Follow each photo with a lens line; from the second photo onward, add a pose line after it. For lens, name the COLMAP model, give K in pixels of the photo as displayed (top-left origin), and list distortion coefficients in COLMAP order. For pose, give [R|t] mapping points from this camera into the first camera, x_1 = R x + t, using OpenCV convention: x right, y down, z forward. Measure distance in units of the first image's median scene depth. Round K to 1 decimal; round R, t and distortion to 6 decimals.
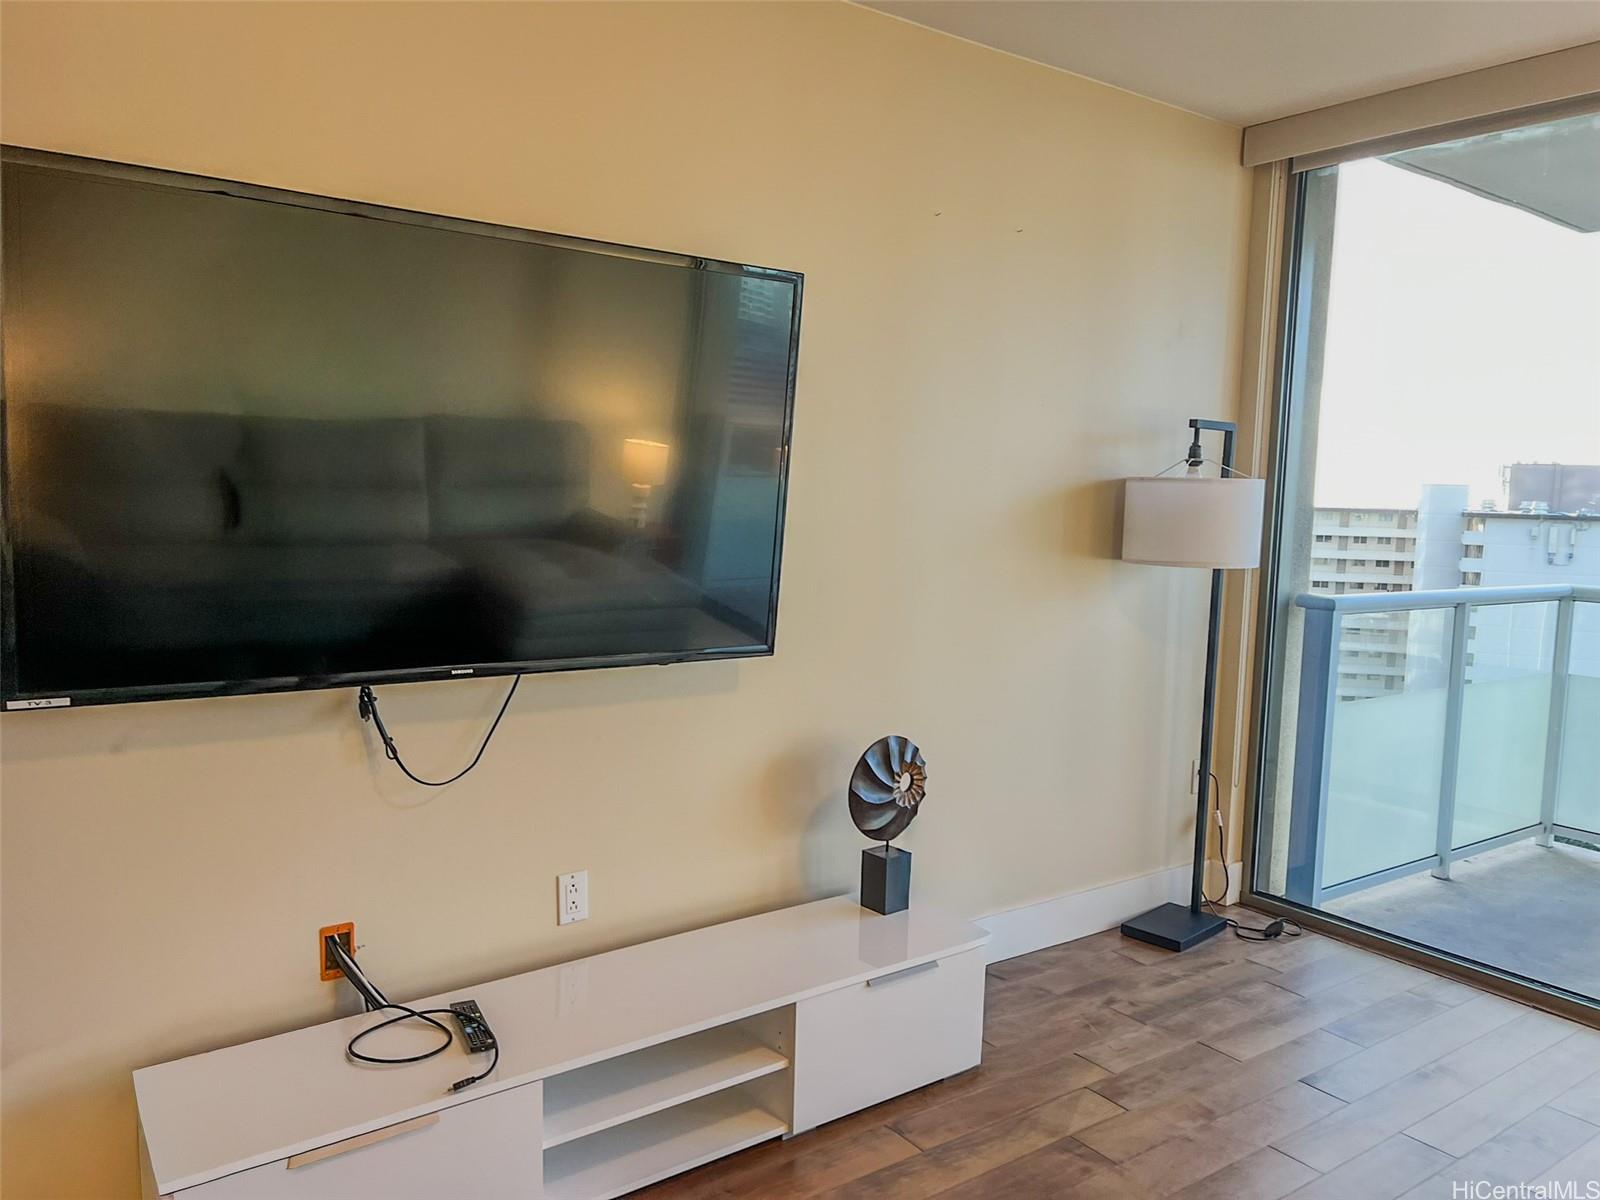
lens RADIAL K [[1213.3, 0, 795.6], [0, 1213.3, 608.0], [0, 0, 1]] dist [0.057809, -0.070170]
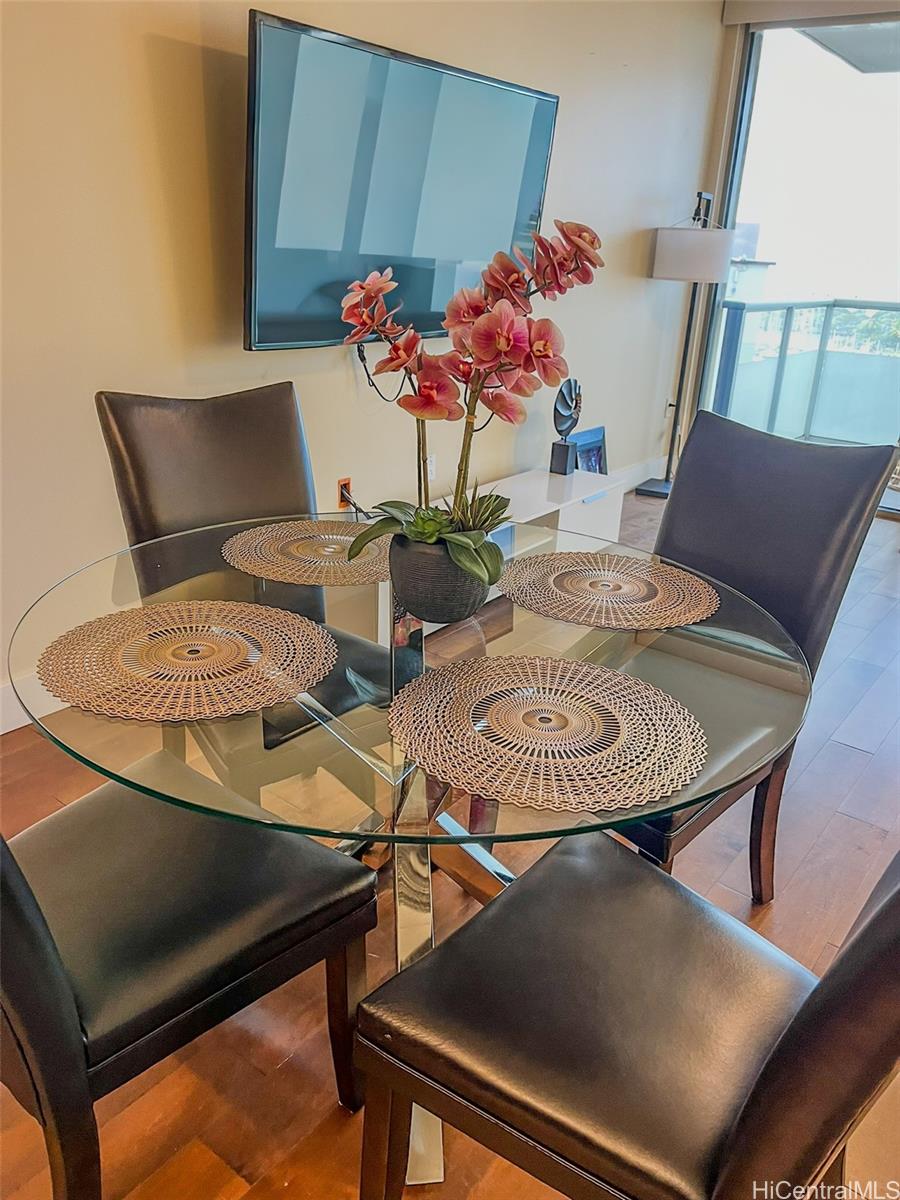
lens RADIAL K [[910.0, 0, 450.0], [0, 910.0, 600.0], [0, 0, 1]] dist [0.057809, -0.070170]
pose [[0.959880, -0.087070, 0.266552, -0.382219], [0.008731, 0.959391, 0.281945, 0.028217], [-0.280277, -0.268306, 0.921660, -0.241948]]
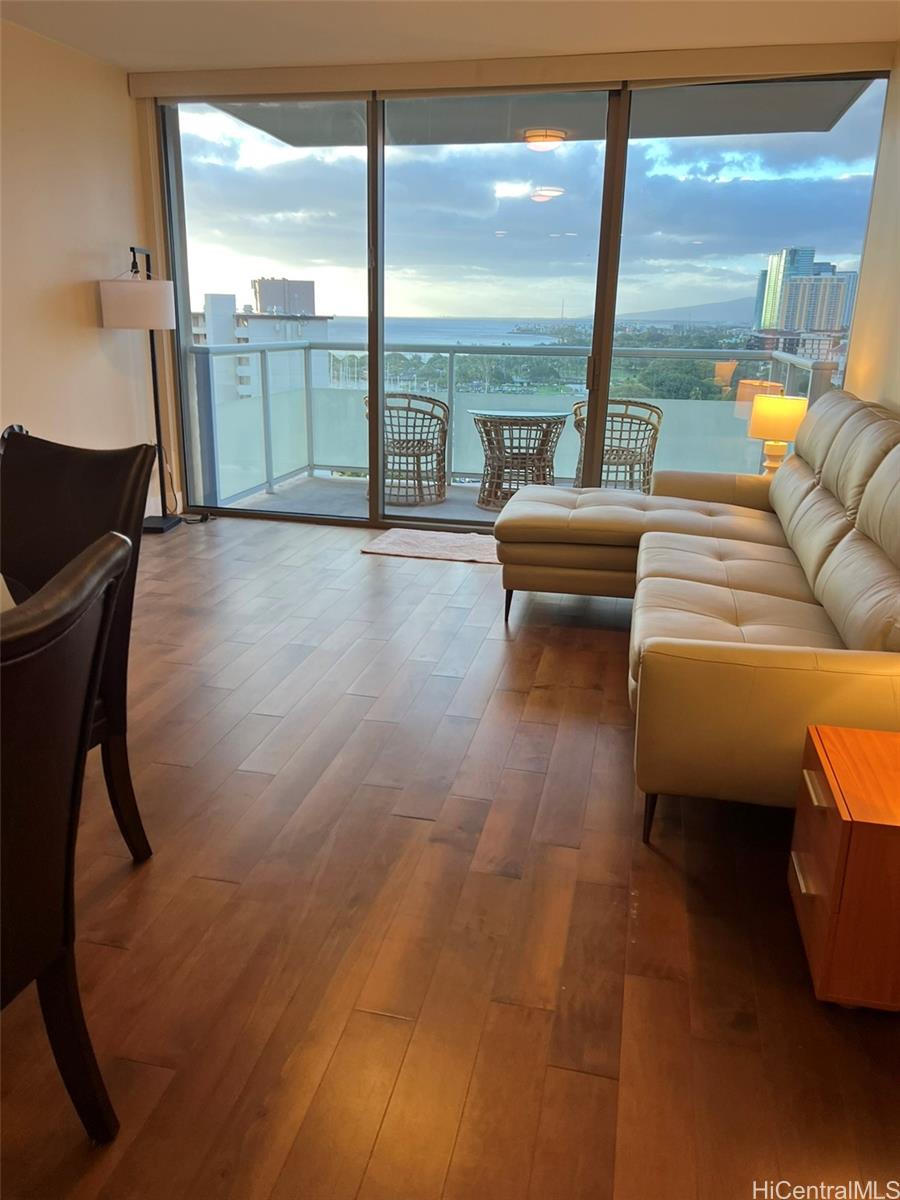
lens RADIAL K [[924.2, 0, 450.0], [0, 924.2, 600.0], [0, 0, 1]] dist [0.000457, -0.000114]
pose [[0.752126, -0.208903, 0.625032, -0.277715], [0.068325, 0.968036, 0.241326, 0.054455], [-0.655468, -0.138802, 0.742359, -0.402085]]
